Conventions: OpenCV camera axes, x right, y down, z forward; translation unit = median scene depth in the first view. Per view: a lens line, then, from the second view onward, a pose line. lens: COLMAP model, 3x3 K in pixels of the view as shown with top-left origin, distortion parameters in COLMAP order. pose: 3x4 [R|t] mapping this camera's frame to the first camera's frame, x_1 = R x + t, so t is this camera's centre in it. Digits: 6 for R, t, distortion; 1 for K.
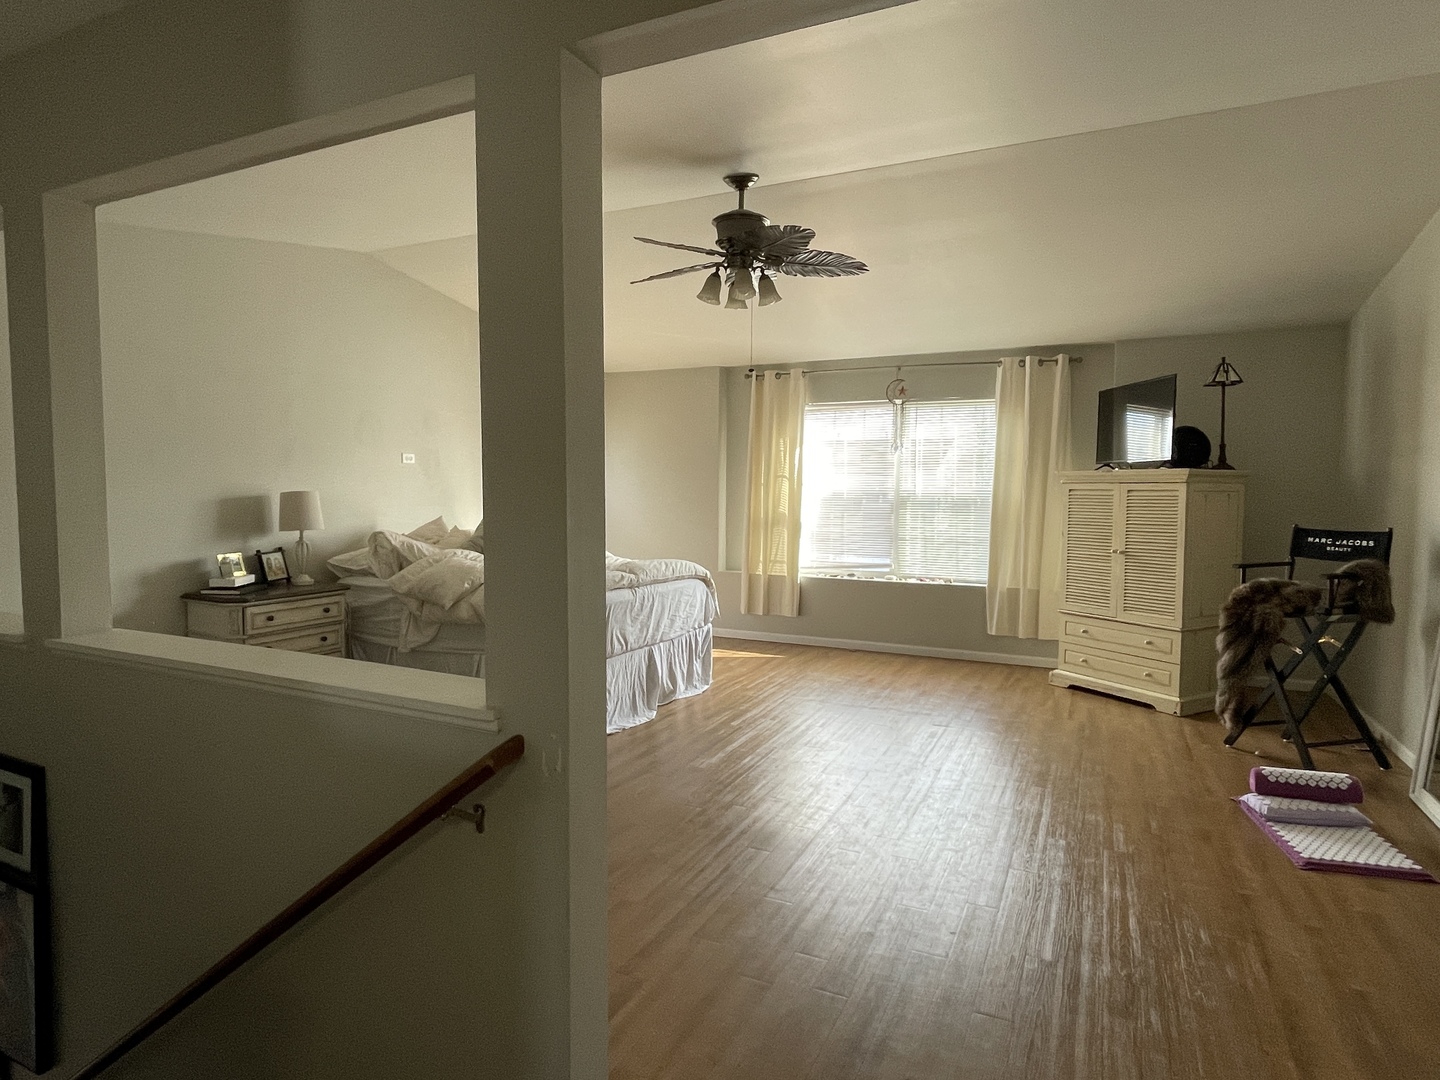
lens RADIAL K [[812.5, 0, 707.6], [0, 812.5, 538.9], [0, 0, 1]] dist [0.001780, -0.012607]
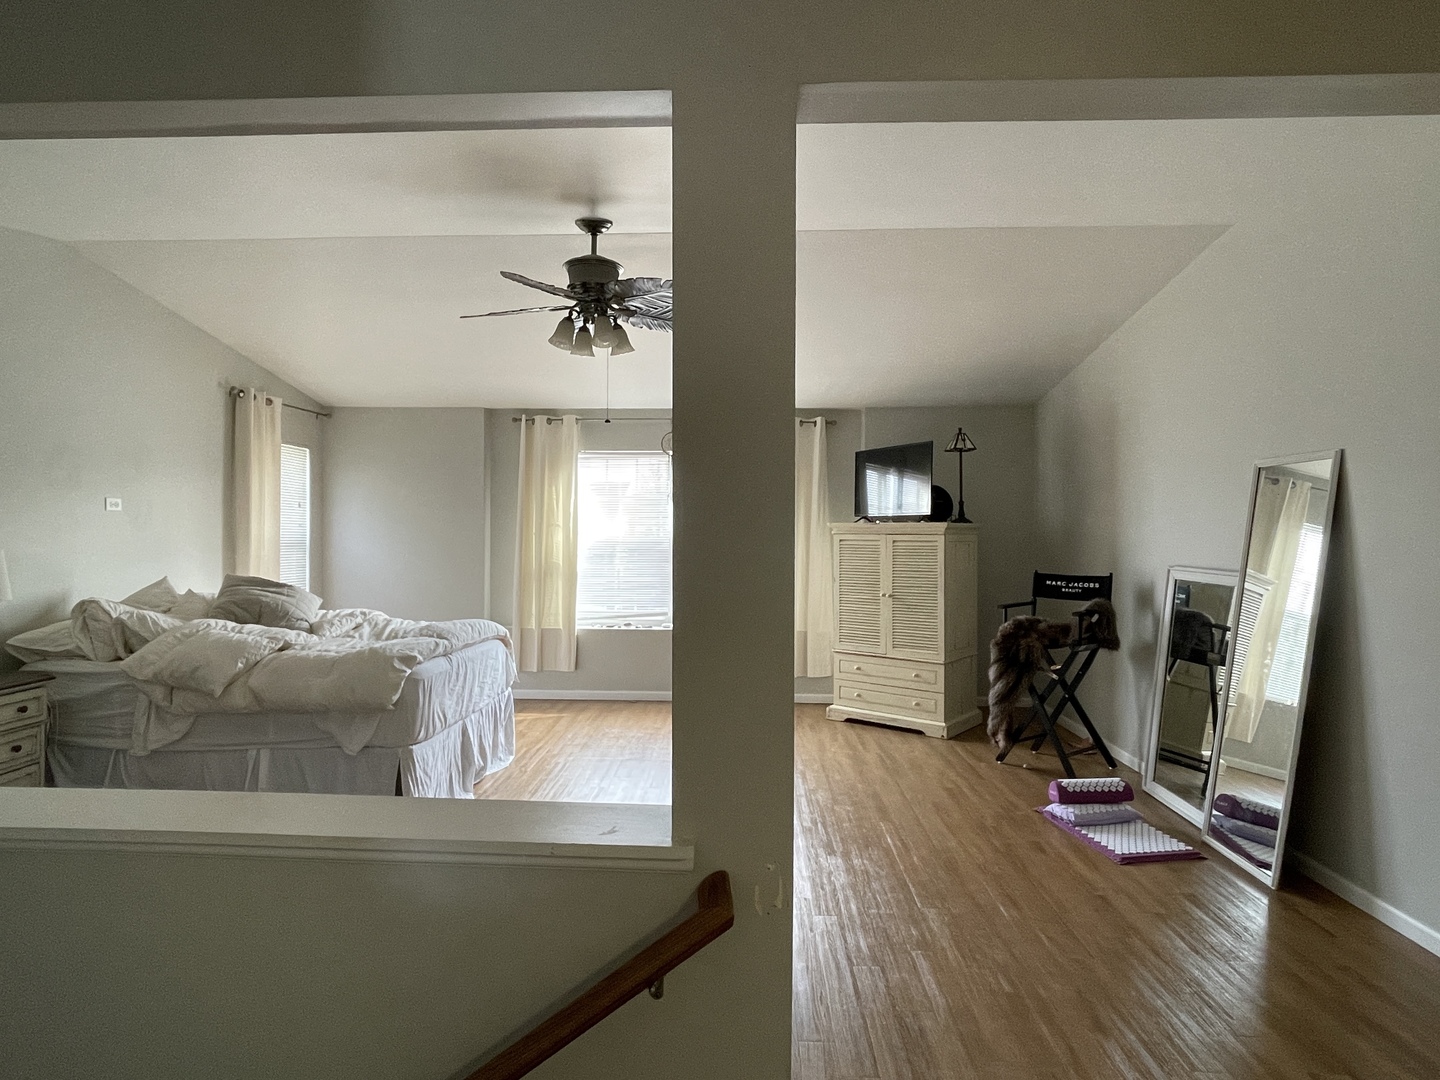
lens RADIAL K [[812.5, 0, 718.1], [0, 812.5, 540.2], [0, 0, 1]] dist [0.001780, -0.012607]
pose [[0.920969, -0.004846, 0.389605, -0.159611], [0.024138, 0.998712, -0.044637, -0.017597], [-0.388886, 0.050514, 0.919900, 0.060921]]
